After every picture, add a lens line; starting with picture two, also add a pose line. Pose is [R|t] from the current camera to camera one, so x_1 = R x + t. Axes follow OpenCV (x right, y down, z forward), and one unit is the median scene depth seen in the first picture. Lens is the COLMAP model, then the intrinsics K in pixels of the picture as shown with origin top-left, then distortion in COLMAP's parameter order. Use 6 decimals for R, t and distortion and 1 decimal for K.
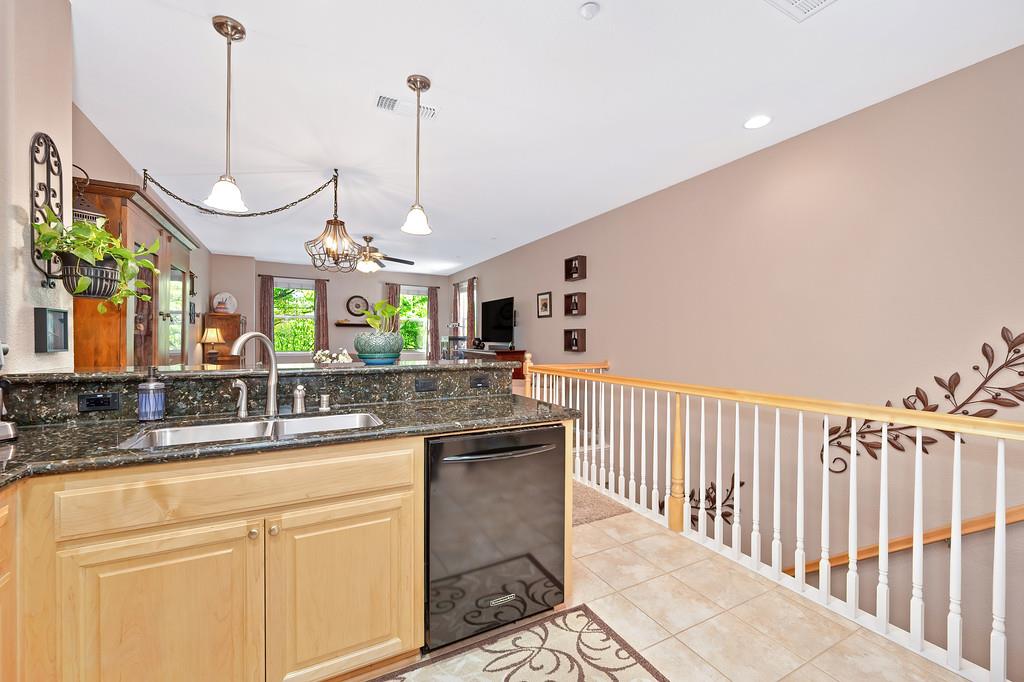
lens RADIAL K [[423.4, 0, 516.1], [0, 423.4, 336.3], [0, 0, 1]] dist [0.000127, 0.000075]
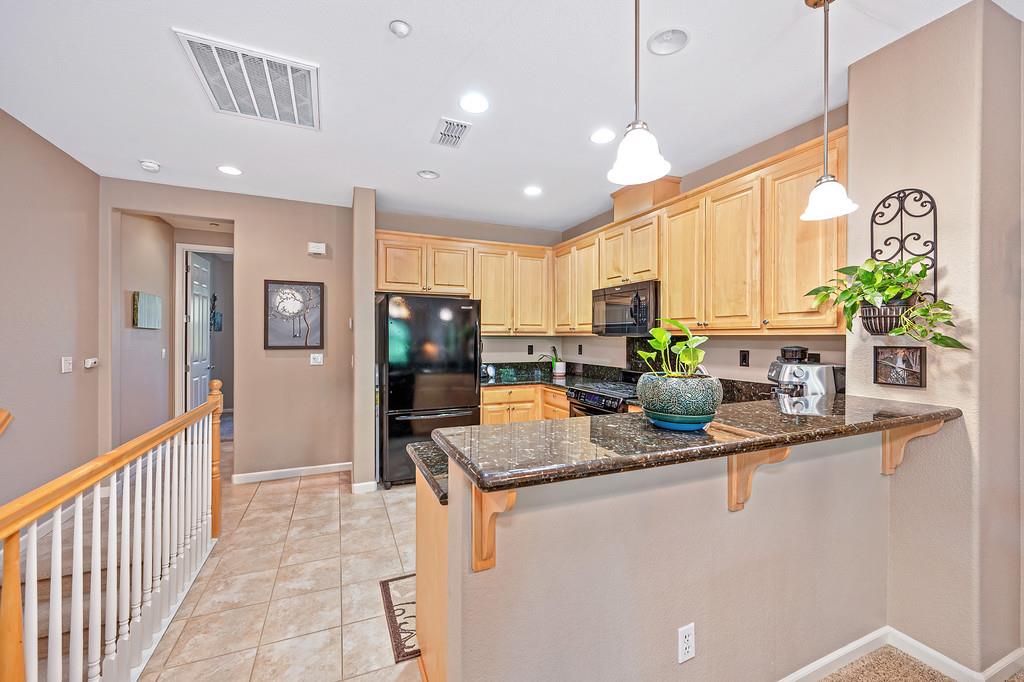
lens RADIAL K [[408.1, 0, 513.2], [0, 408.1, 336.2], [0, 0, 1]] dist [-0.001110, -0.000065]
pose [[-0.996766, -0.006420, 0.080101, -0.056969], [-0.006850, 0.999964, -0.005095, -0.024369], [-0.080065, -0.005627, -0.996774, 0.676868]]
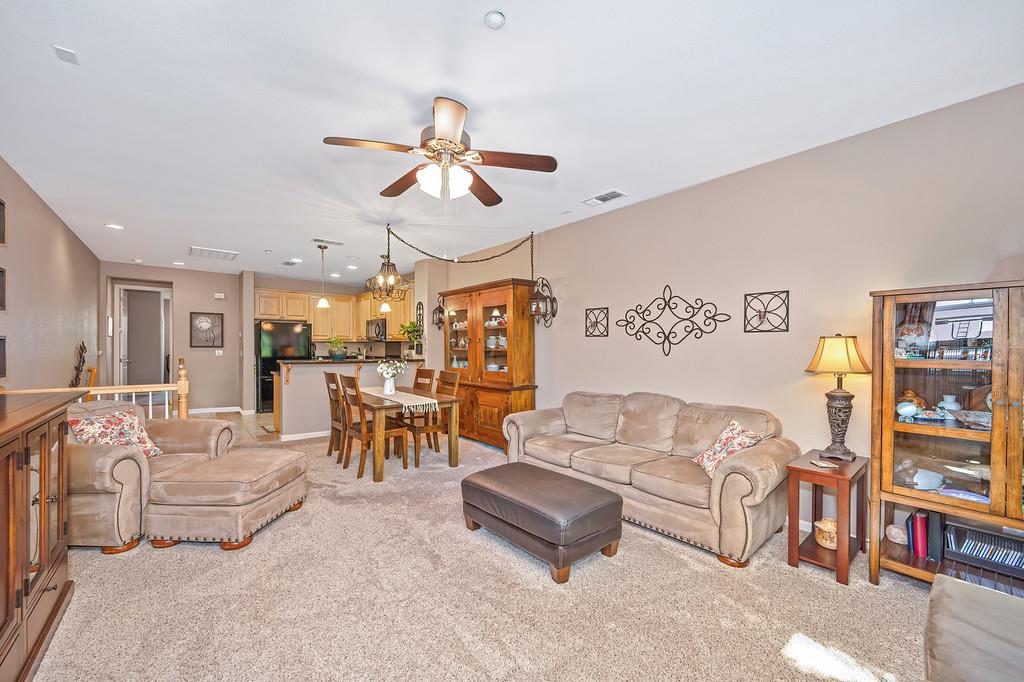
lens RADIAL K [[405.2, 0, 517.1], [0, 405.2, 346.1], [0, 0, 1]] dist [-0.001253, -0.000079]
pose [[-0.980083, -0.009651, -0.198355, -0.394353], [-0.008468, 0.999941, -0.006811, -0.006562], [0.198409, -0.004995, -0.980107, 1.591339]]
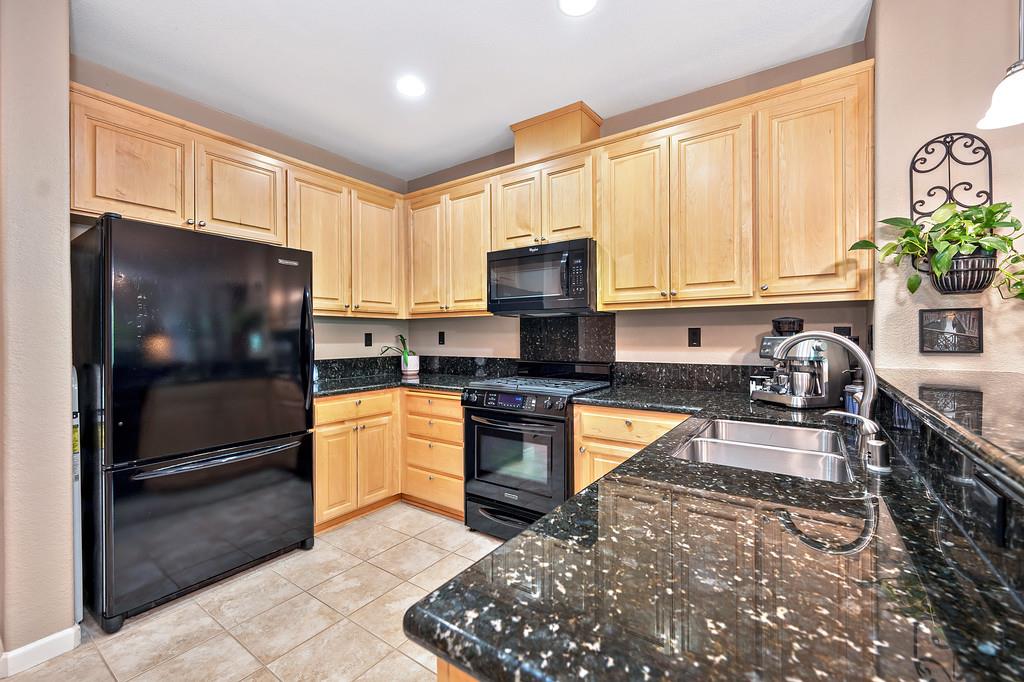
lens RADIAL K [[423.4, 0, 516.1], [0, 423.4, 336.3], [0, 0, 1]] dist [0.000127, 0.000075]
pose [[-0.890378, -0.001240, -0.455219, 0.074581], [0.001985, 0.999976, -0.006607, 0.001159], [0.455217, -0.006786, -0.890355, 0.452219]]
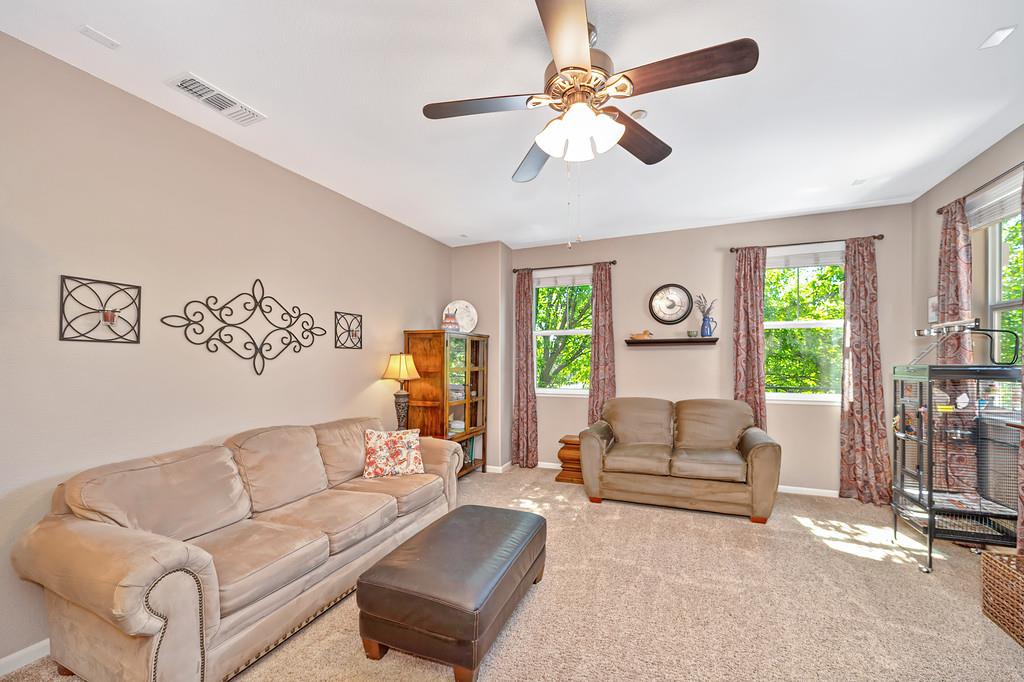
lens RADIAL K [[412.9, 0, 510.5], [0, 412.9, 362.1], [0, 0, 1]] dist [0.000353, -0.000066]
pose [[0.626165, -0.005445, -0.779672, -0.181385], [0.012727, 0.999914, 0.003239, -0.010573], [0.779587, -0.011951, 0.626180, 0.897521]]
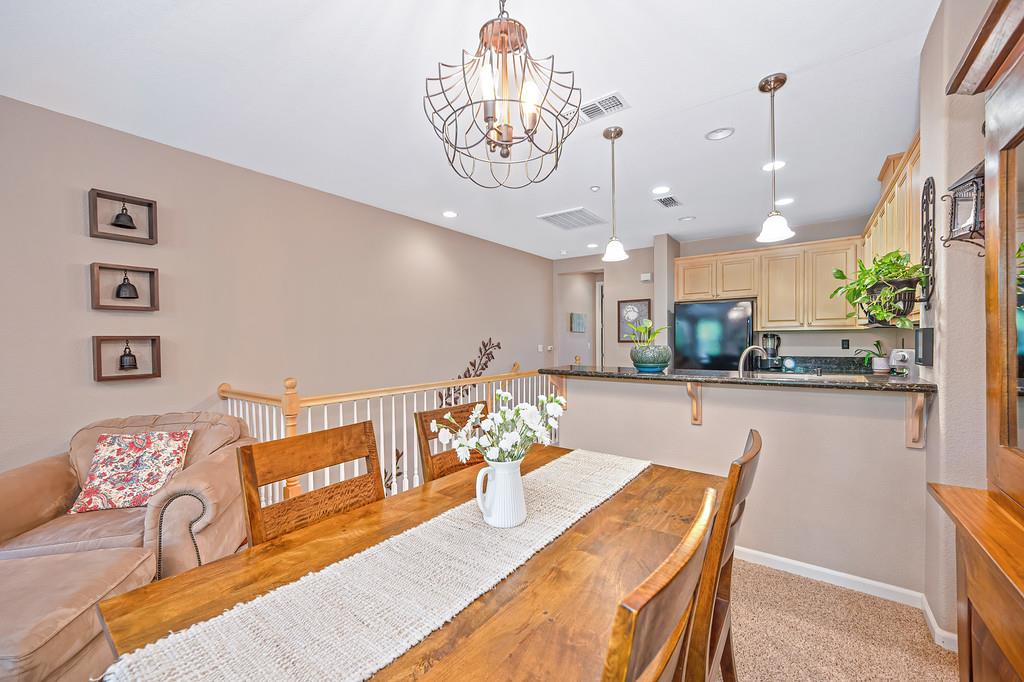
lens RADIAL K [[405.2, 0, 517.1], [0, 405.2, 346.1], [0, 0, 1]] dist [-0.001253, -0.000079]
pose [[-0.436976, -0.012502, 0.899386, -0.506937], [0.003980, 0.999867, 0.015832, -0.011322], [-0.899465, 0.010497, -0.436868, 0.787231]]
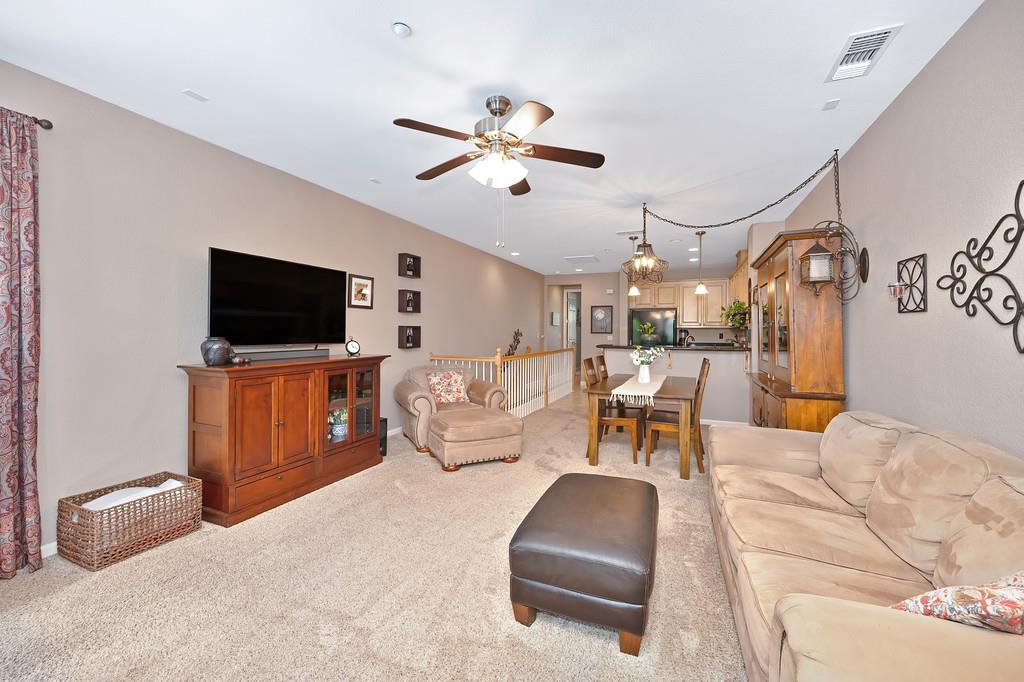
lens RADIAL K [[412.4, 0, 518.0], [0, 412.4, 328.4], [0, 0, 1]] dist [-0.000150, 0.000052]
pose [[-0.637649, -0.002674, 0.770322, -0.772559], [-0.012297, 0.999902, -0.006708, -0.008096], [-0.770229, -0.013750, -0.637619, 1.421138]]
